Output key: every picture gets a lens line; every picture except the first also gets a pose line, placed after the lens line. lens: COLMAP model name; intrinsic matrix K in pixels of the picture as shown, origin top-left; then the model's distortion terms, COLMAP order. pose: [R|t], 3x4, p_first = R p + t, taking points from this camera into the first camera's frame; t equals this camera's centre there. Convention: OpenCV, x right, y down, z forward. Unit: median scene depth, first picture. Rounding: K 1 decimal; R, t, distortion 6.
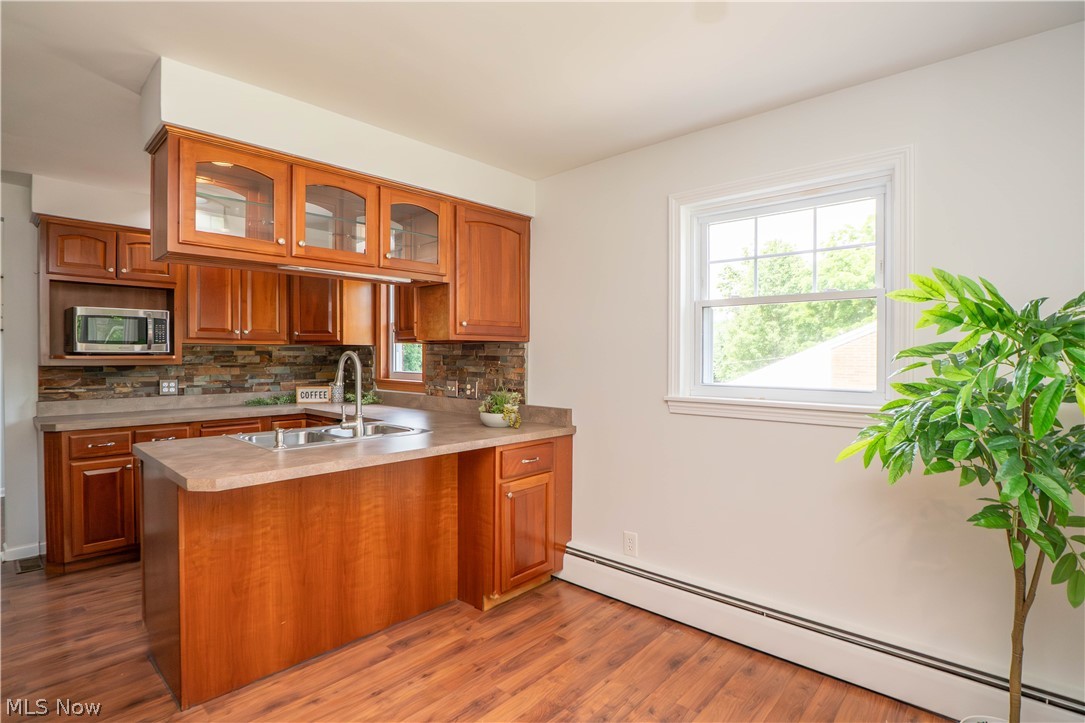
lens RADIAL K [[539.1, 0, 532.4], [0, 539.1, 366.1], [0, 0, 1]] dist [-0.038255, 0.009266]
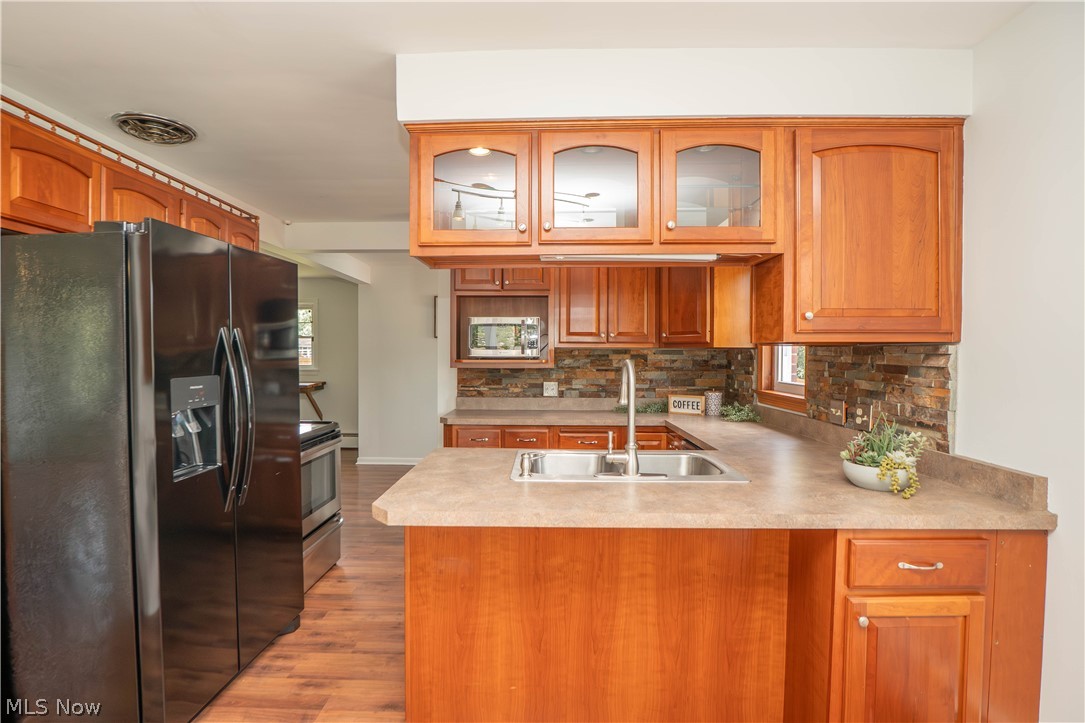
lens RADIAL K [[539.1, 0, 532.4], [0, 539.1, 366.1], [0, 0, 1]] dist [-0.038255, 0.009266]
pose [[0.664610, 0.017640, -0.746982, 0.104528], [-0.016022, 0.999828, 0.009355, -0.017915], [0.747019, 0.005751, 0.664778, 0.296676]]
